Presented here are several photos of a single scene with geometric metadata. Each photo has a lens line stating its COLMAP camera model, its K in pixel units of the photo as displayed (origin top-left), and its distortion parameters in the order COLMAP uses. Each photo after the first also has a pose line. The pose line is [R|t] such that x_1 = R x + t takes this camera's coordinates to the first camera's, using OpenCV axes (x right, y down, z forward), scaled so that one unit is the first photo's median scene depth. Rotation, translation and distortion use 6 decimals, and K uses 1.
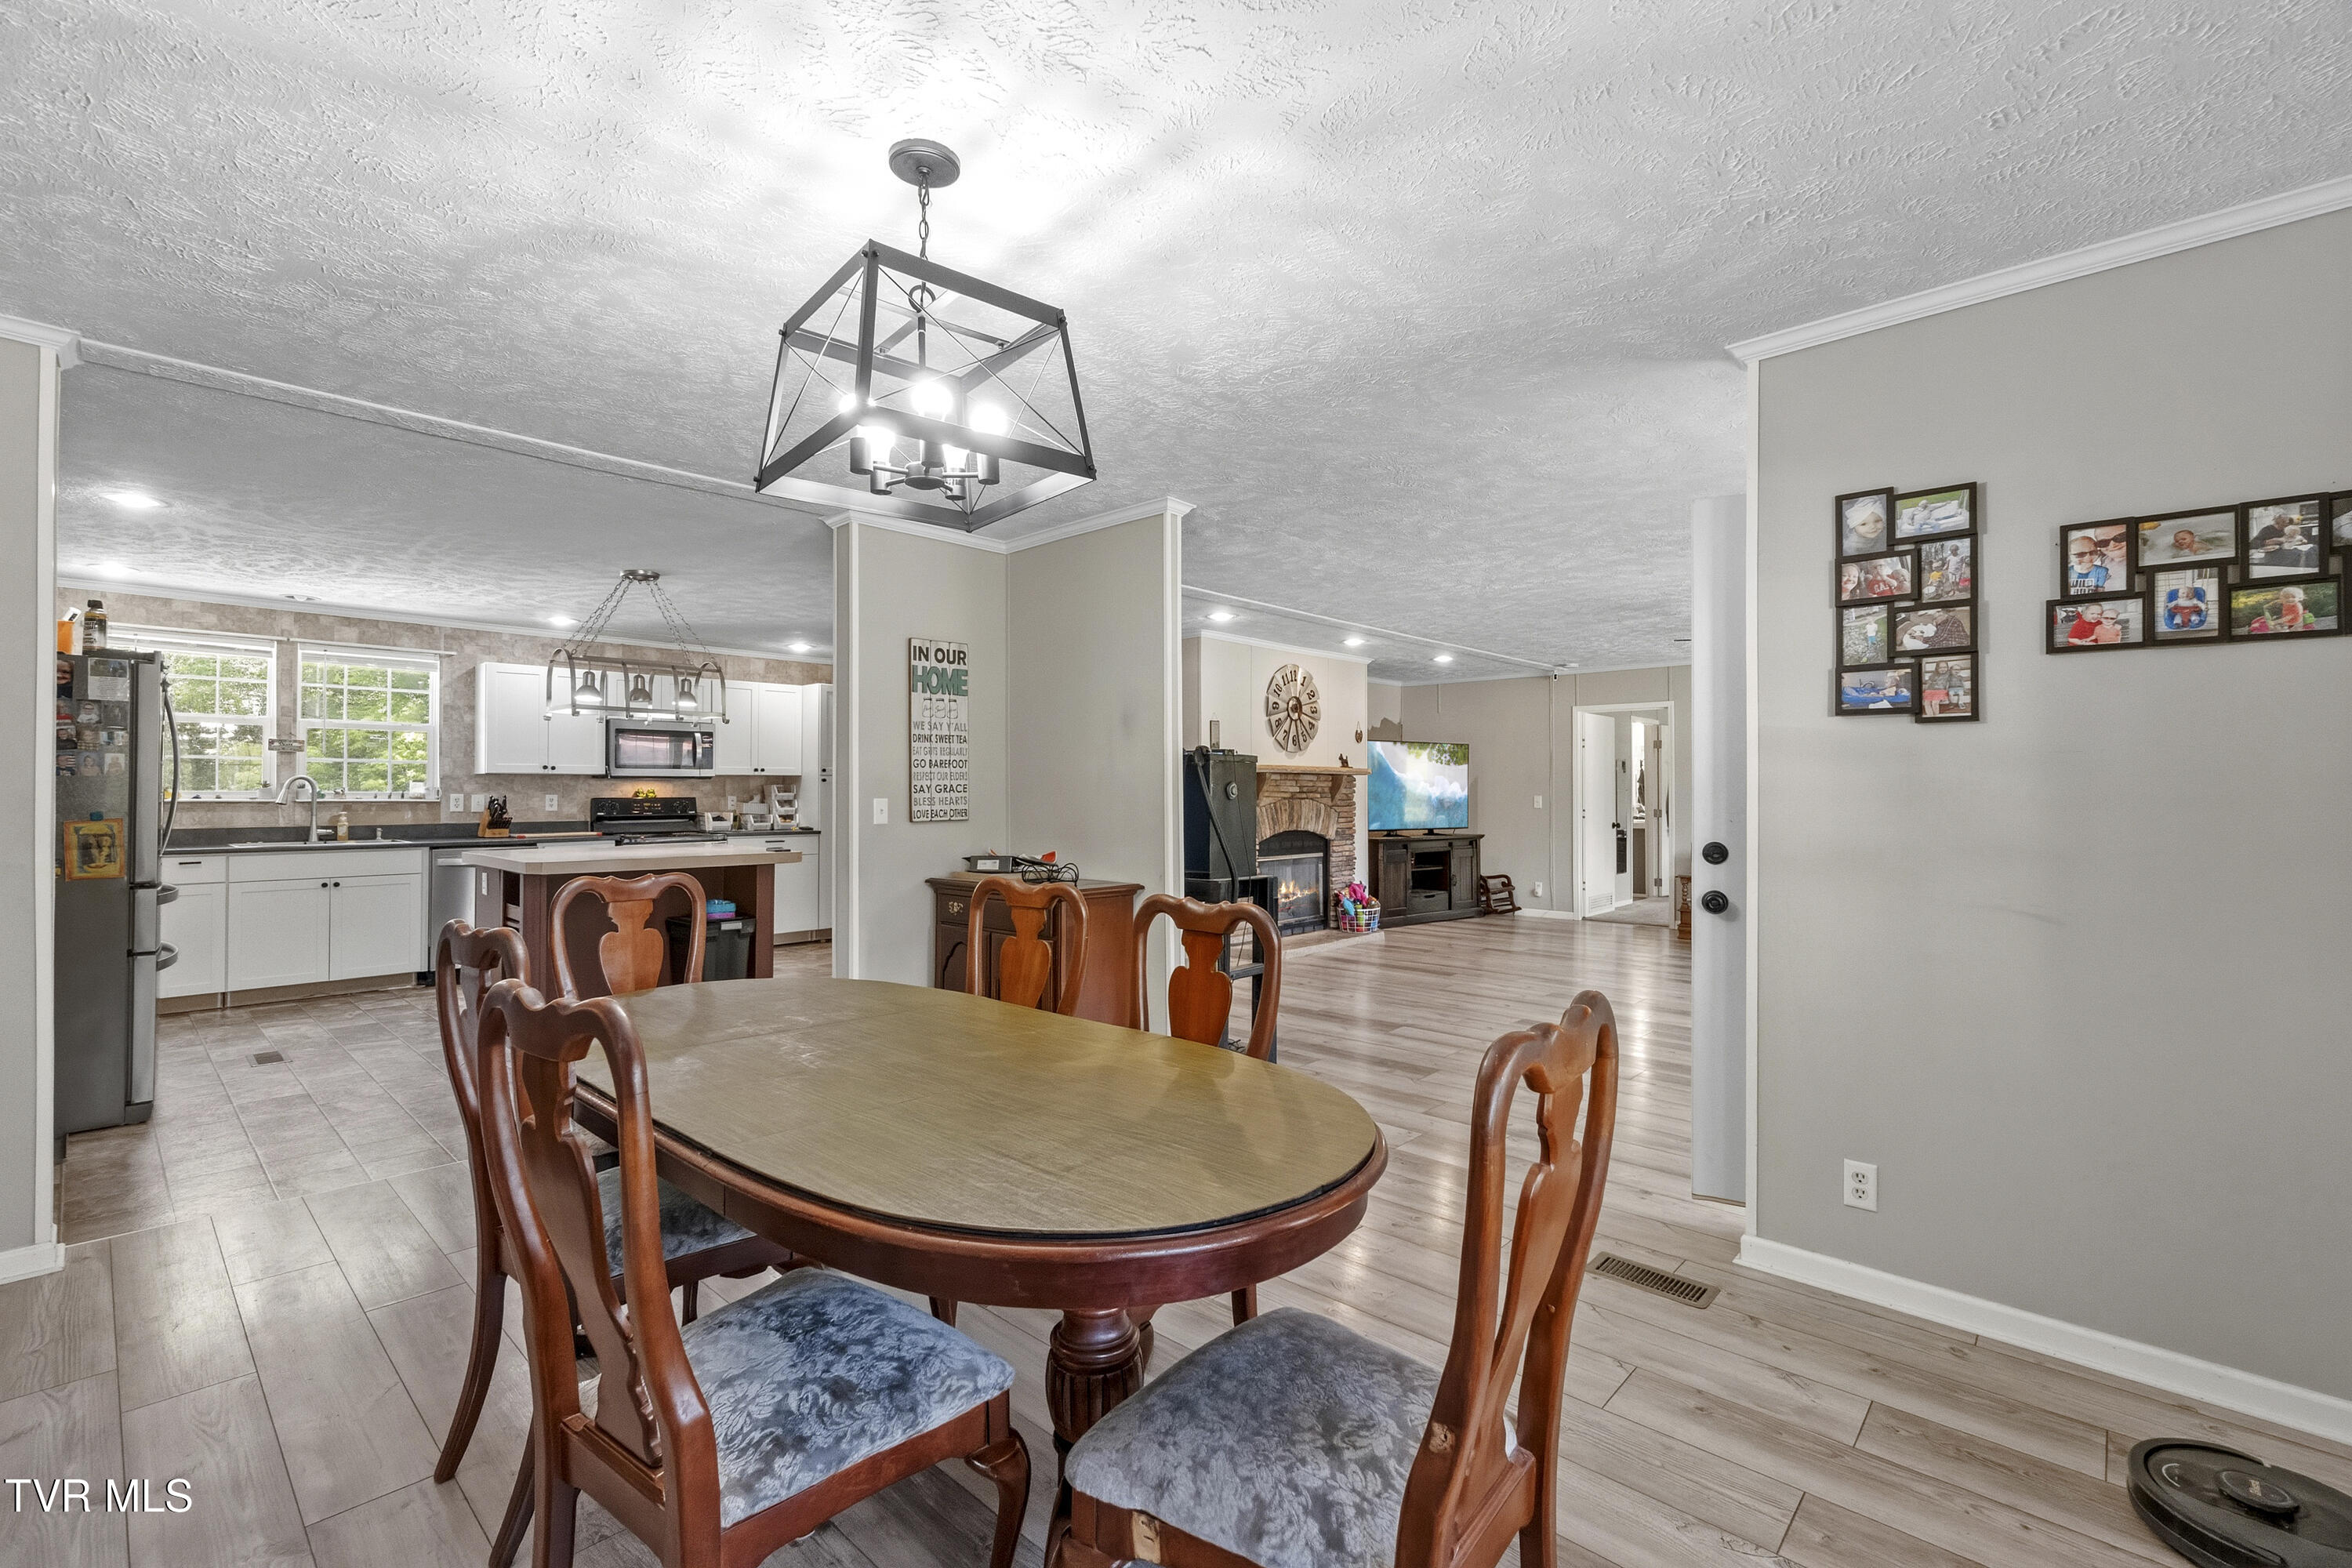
lens RADIAL K [[1016.6, 0, 1169.2], [0, 1016.6, 777.0], [0, 0, 1]] dist [-0.002351, -0.000158]
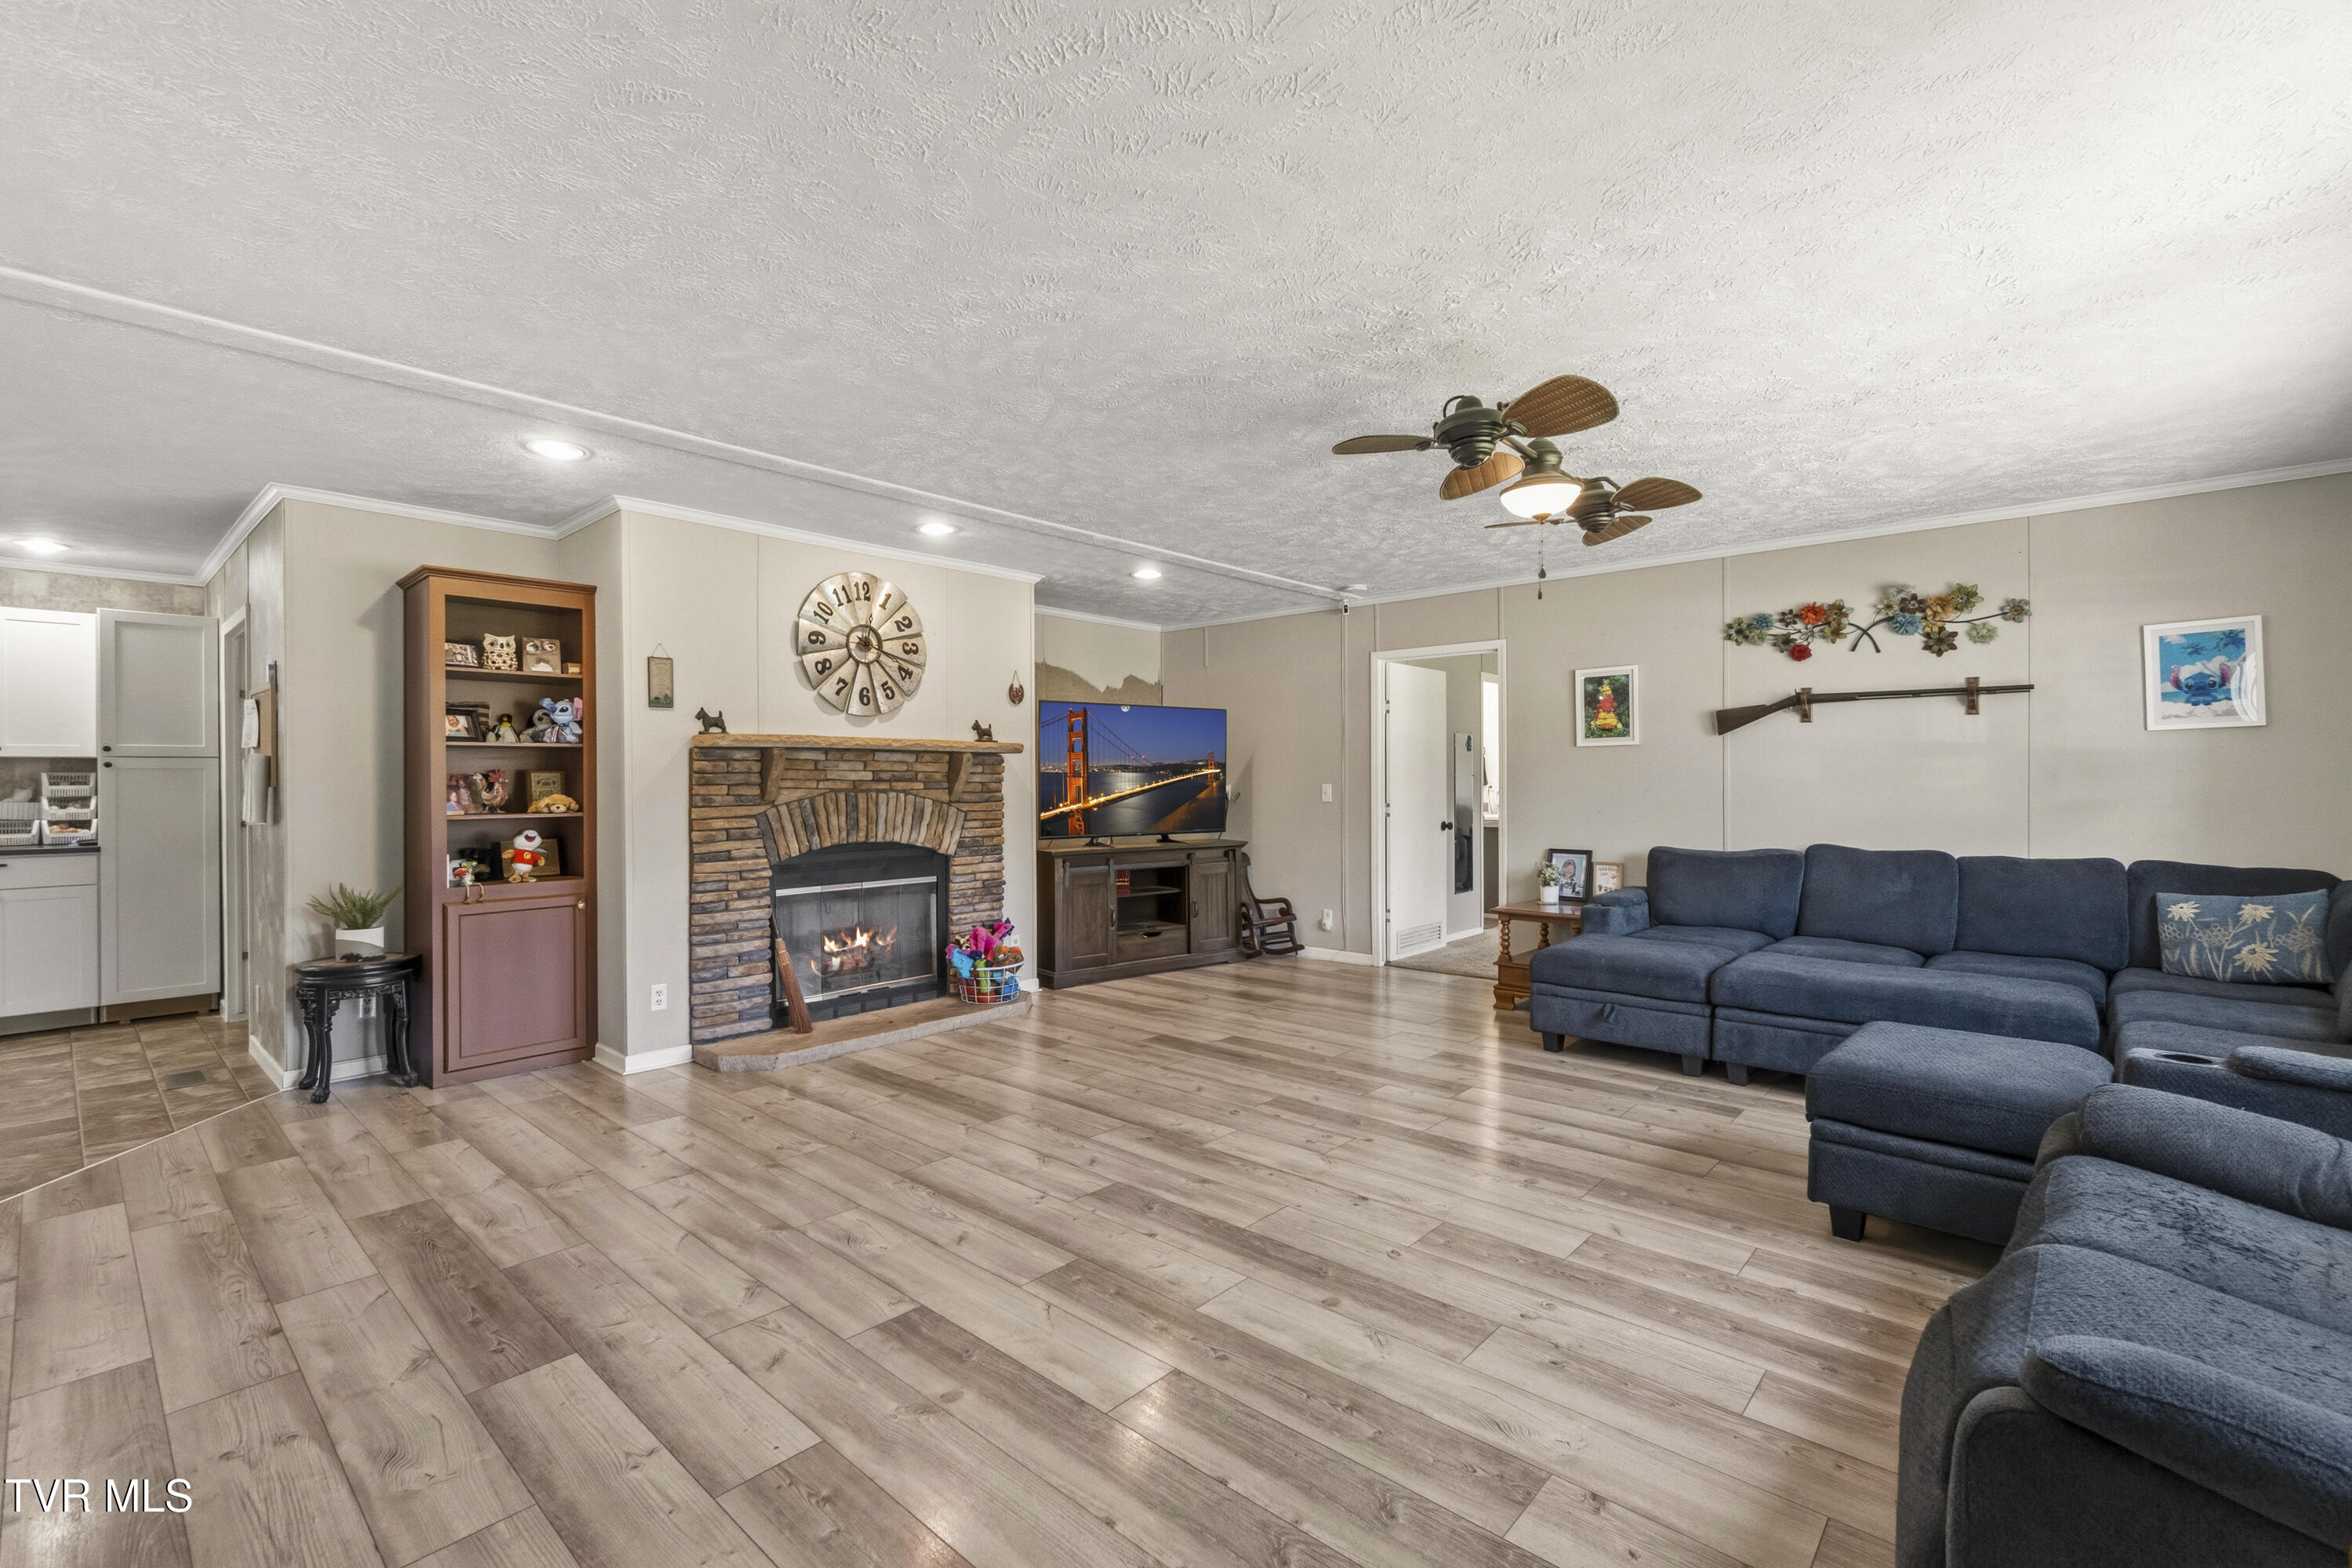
lens RADIAL K [[1021.8, 0, 1163.4], [0, 1021.8, 783.6], [0, 0, 1]] dist [-0.001587, -0.000179]
pose [[0.999927, -0.004422, 0.011238, 0.352612], [0.004226, 0.999839, 0.017421, 0.008029], [-0.011313, -0.017372, 0.999785, 0.447605]]
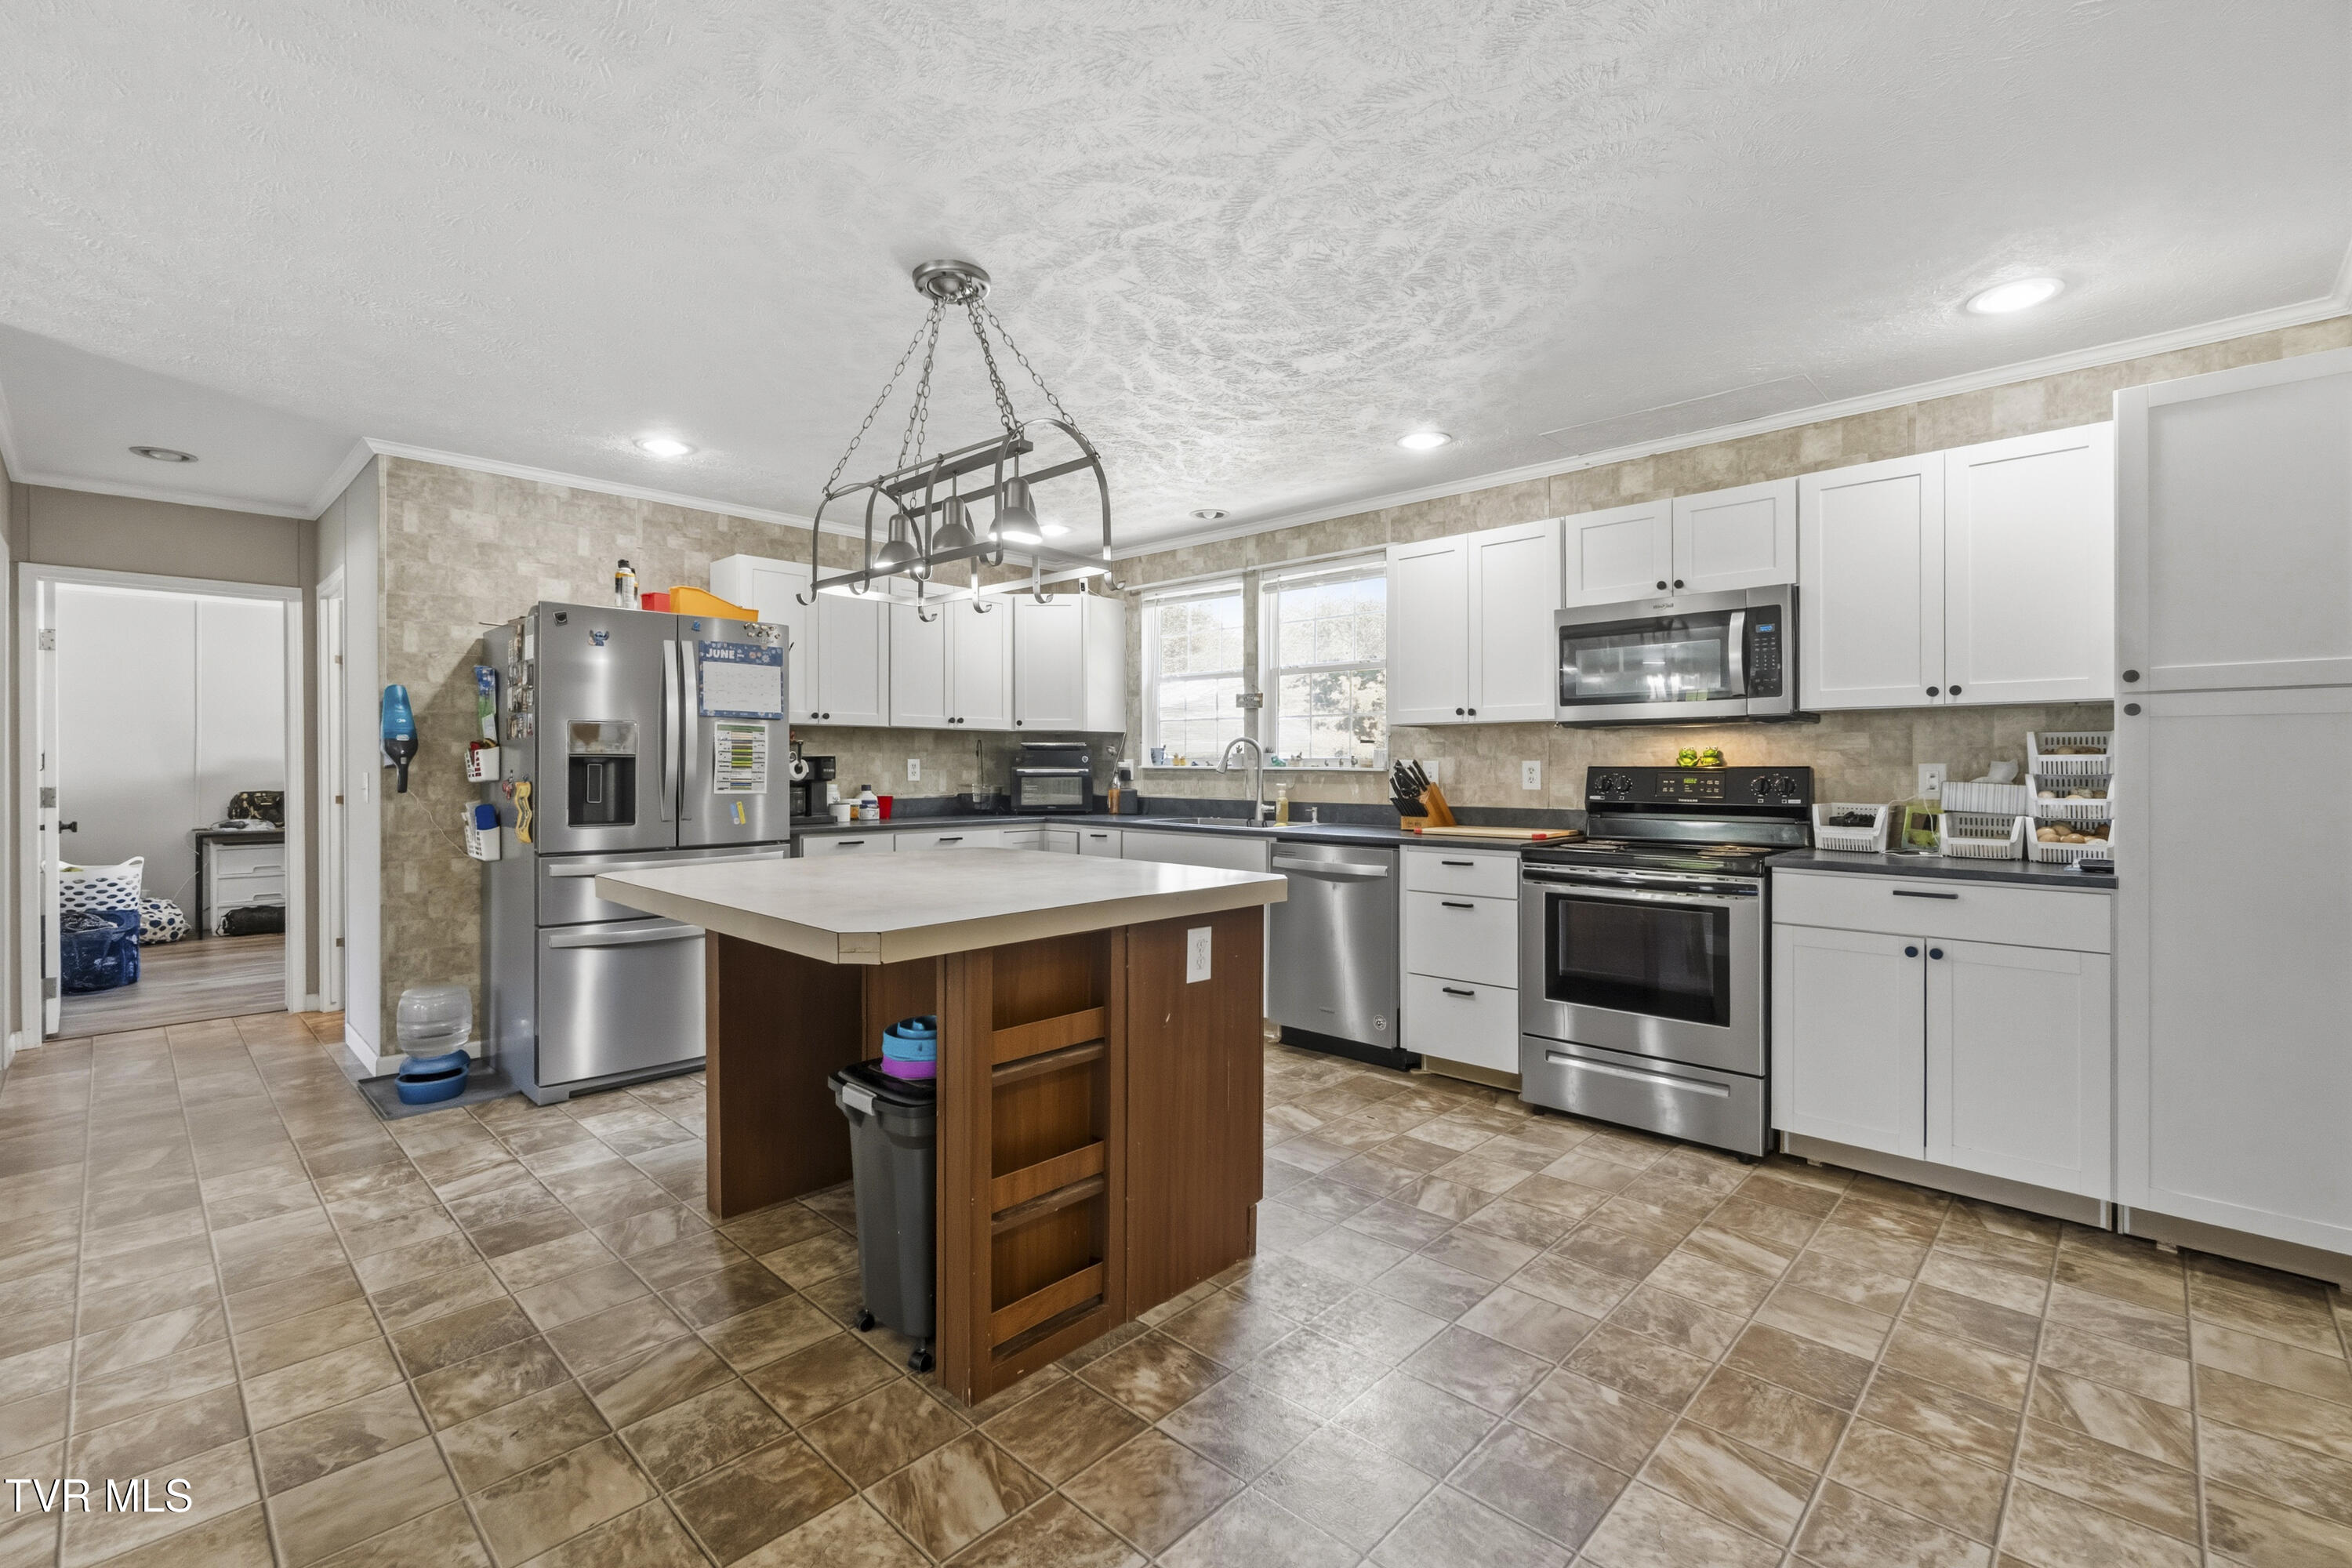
lens RADIAL K [[1025.1, 0, 1167.9], [0, 1025.1, 767.7], [0, 0, 1]] dist [-0.008739, 0.000082]
pose [[-0.019331, 0.000926, -0.999813, -0.043583], [0.013996, 0.999902, 0.000656, 0.019222], [0.999715, -0.013980, -0.019342, 0.866089]]
